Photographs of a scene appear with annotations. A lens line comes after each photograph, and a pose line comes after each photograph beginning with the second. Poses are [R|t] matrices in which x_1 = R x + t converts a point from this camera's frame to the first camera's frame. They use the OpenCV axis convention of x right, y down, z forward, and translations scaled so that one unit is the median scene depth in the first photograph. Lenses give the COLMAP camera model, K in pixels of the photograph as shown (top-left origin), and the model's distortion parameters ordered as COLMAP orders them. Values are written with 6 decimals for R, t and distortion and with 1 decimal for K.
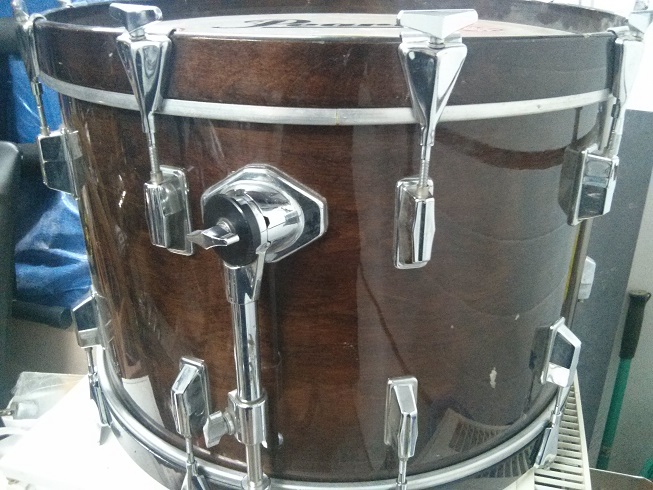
lens RADIAL K [[573.3, 0, 326.5], [0, 573.3, 245.0], [0, 0, 1]] dist [-0.150524, -0.001201]
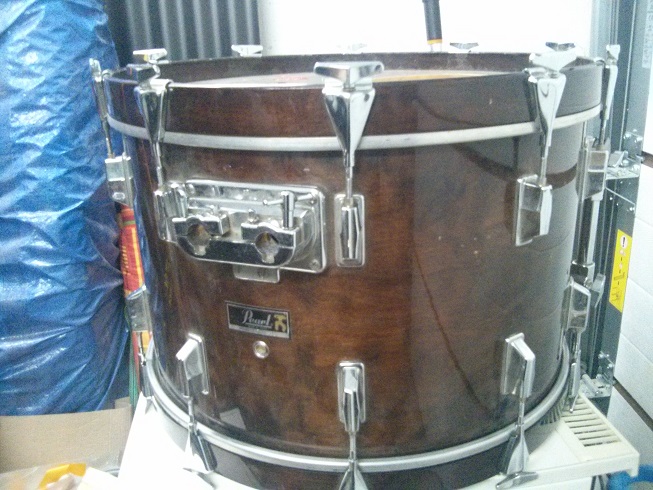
lens RADIAL K [[573.3, 0, 326.5], [0, 573.3, 245.0], [0, 0, 1]] dist [-0.150524, -0.001201]
pose [[0.972178, 0.046600, -0.229560, 0.427091], [-0.066979, 0.994396, -0.081795, 0.106869], [0.224461, 0.094895, 0.969852, -0.243315]]
